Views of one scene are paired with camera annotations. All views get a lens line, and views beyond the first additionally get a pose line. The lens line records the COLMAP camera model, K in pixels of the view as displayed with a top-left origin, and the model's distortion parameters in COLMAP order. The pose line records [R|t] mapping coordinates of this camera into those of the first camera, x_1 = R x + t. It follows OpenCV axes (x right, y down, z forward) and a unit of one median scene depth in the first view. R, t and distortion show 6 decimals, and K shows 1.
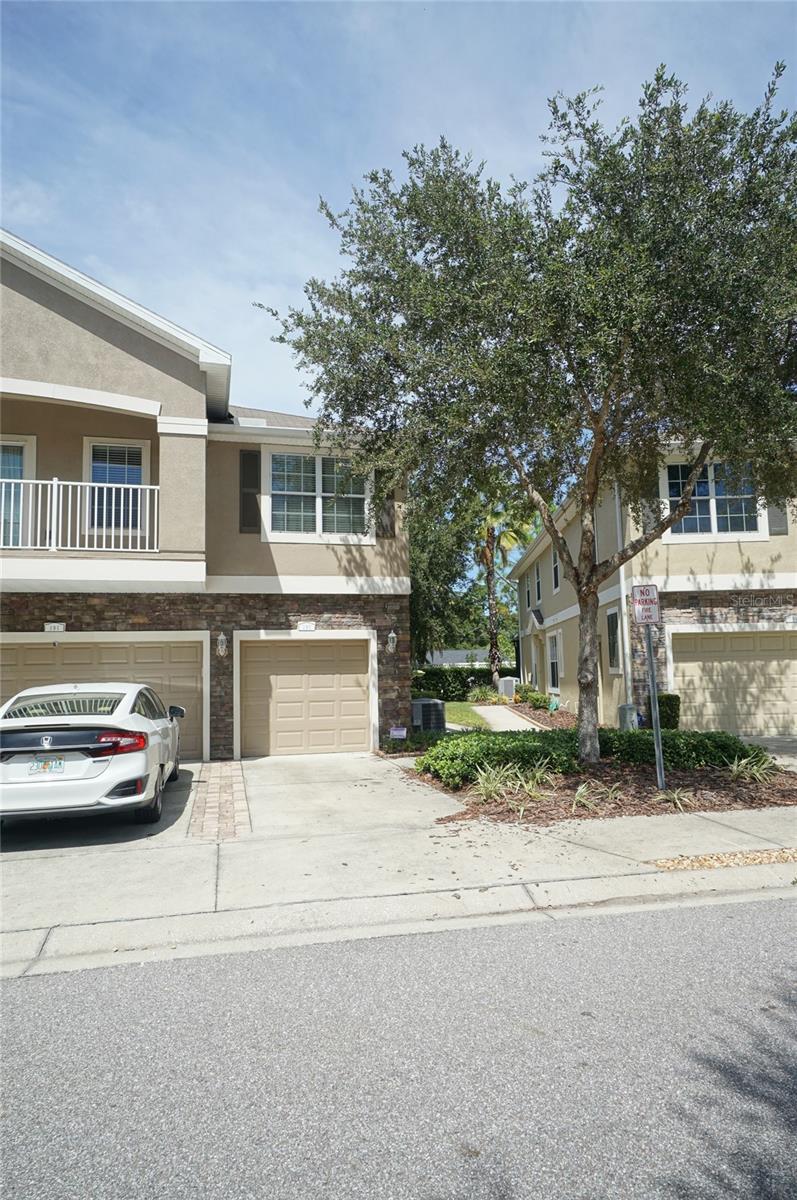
lens RADIAL K [[682.6, 0, 392.5], [0, 682.6, 607.1], [0, 0, 1]] dist [-0.007119, -0.000050]
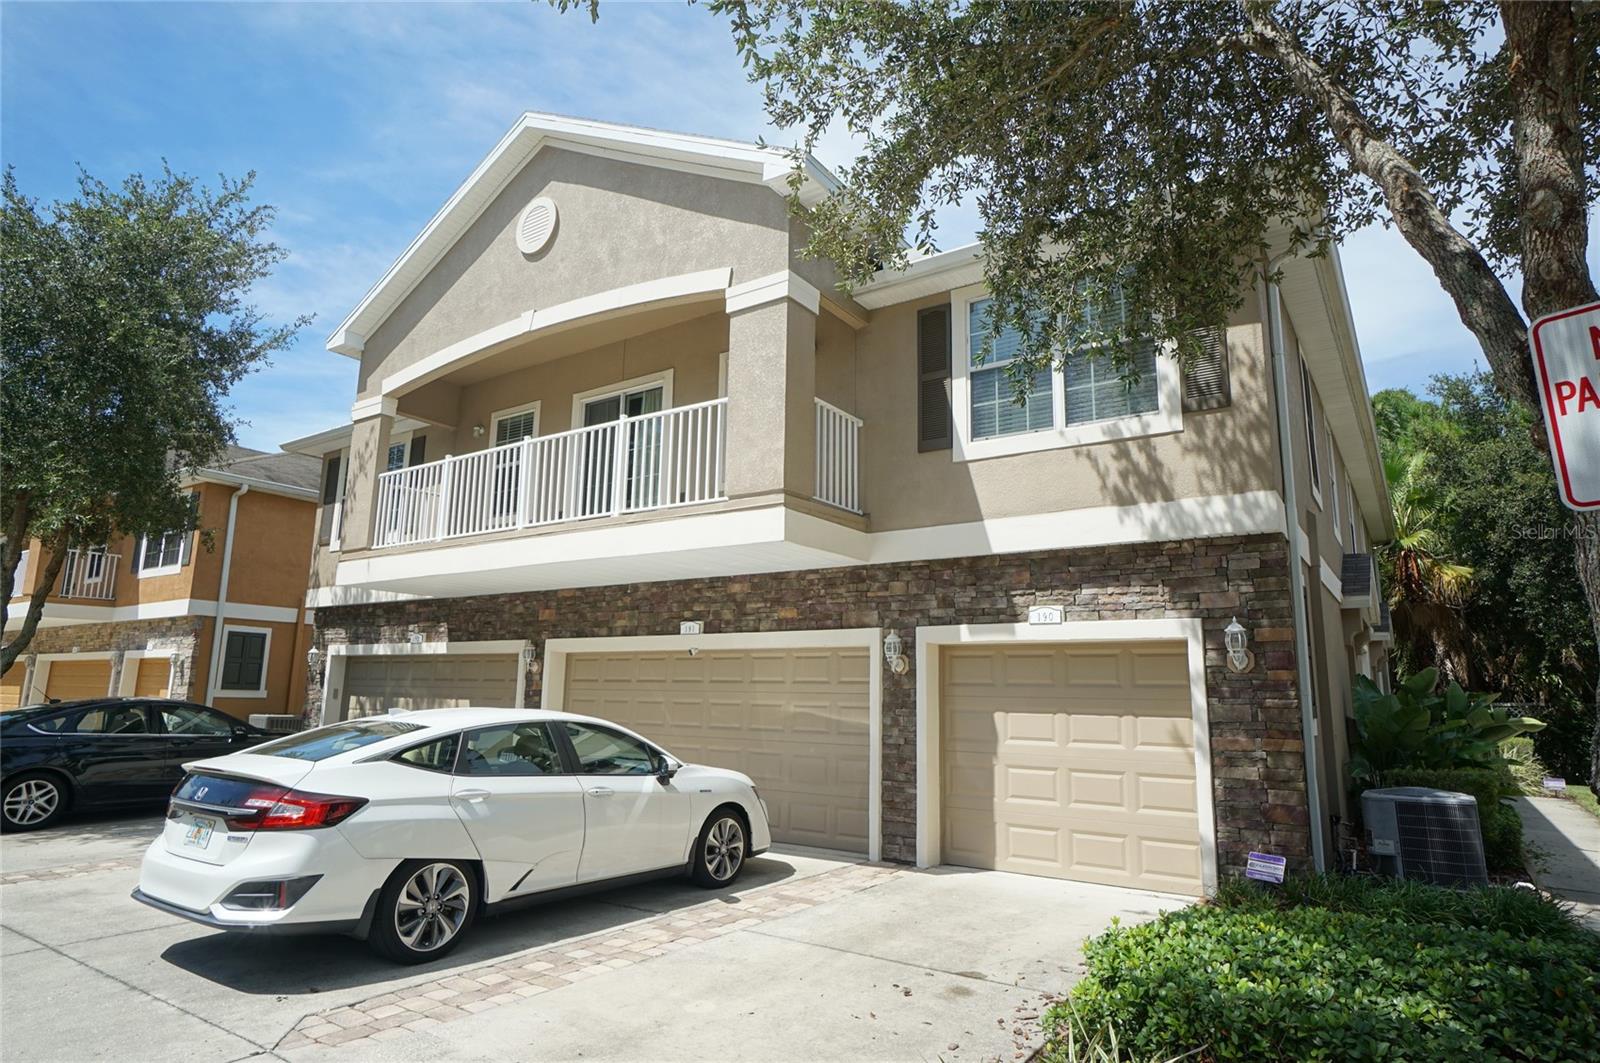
lens RADIAL K [[910.2, 0, 792.0], [0, 910.2, 527.7], [0, 0, 1]] dist [-0.007119, -0.000050]
pose [[0.651805, -0.107306, -0.750757, 0.262066], [0.037147, 0.993268, -0.109718, 0.031019], [0.757477, 0.043627, 0.651403, 0.427623]]
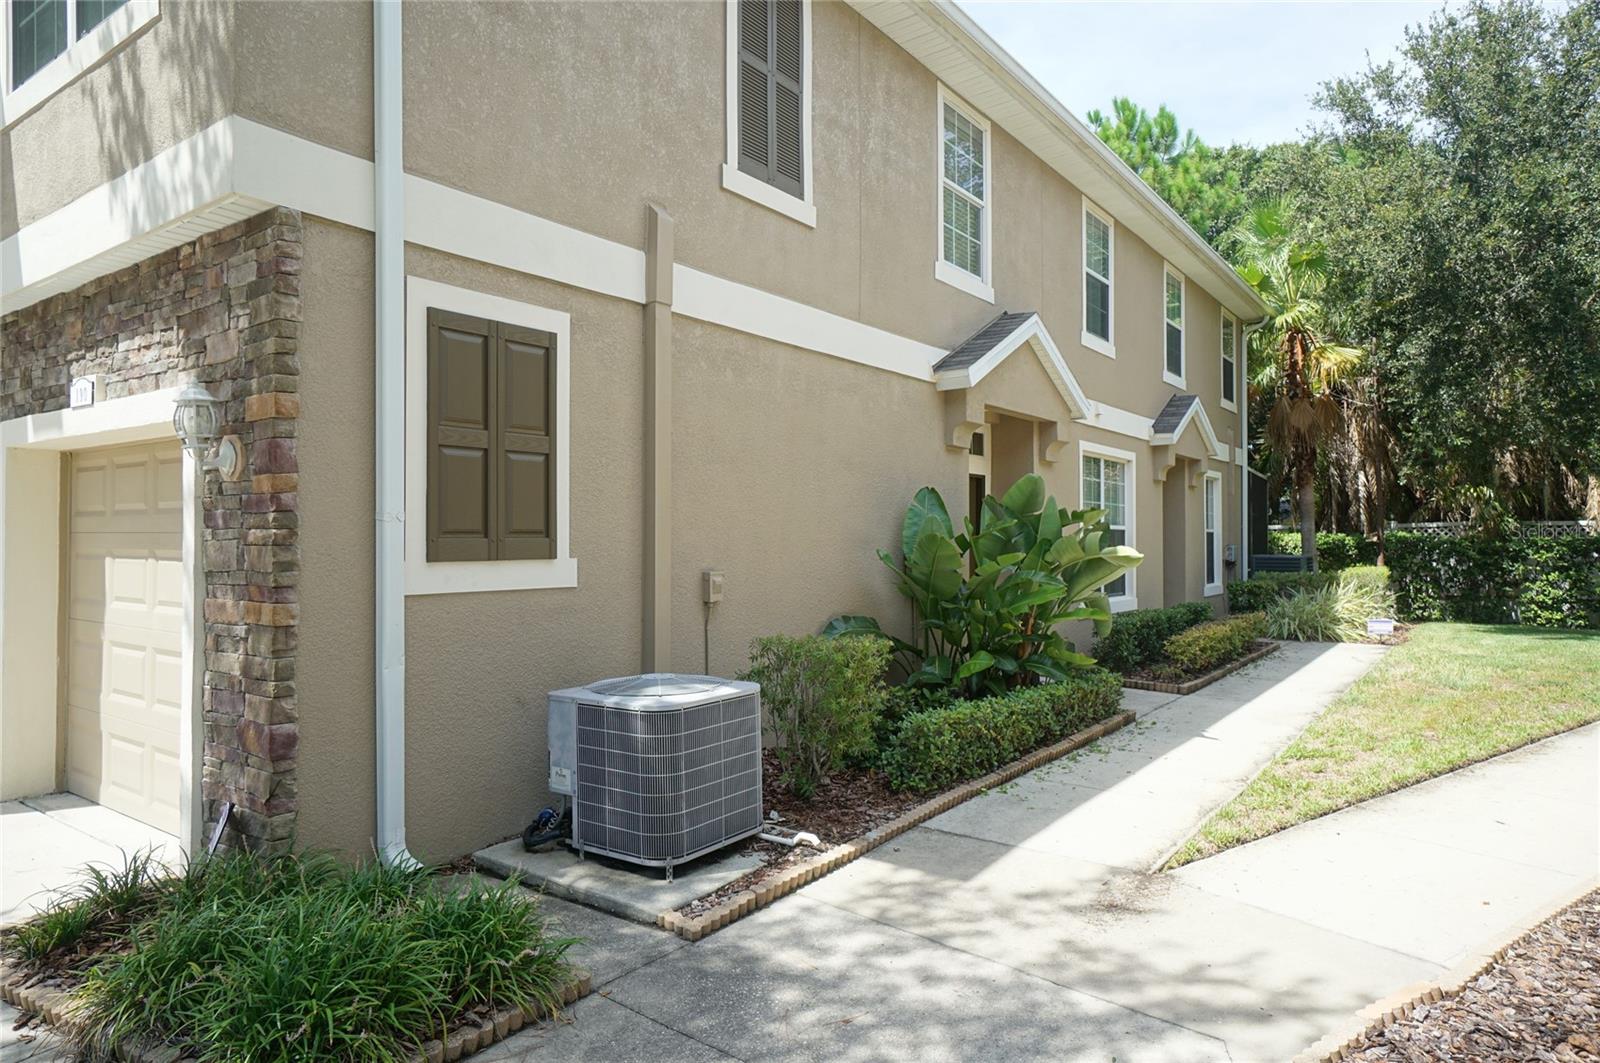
lens RADIAL K [[974.1, 0, 802.6], [0, 974.1, 527.3], [0, 0, 1]] dist [0.005620, 0.001377]
pose [[0.630974, 0.016224, -0.775634, 0.389287], [0.059089, 0.995872, 0.068899, 0.074929], [0.773550, -0.089305, 0.627411, 0.979654]]
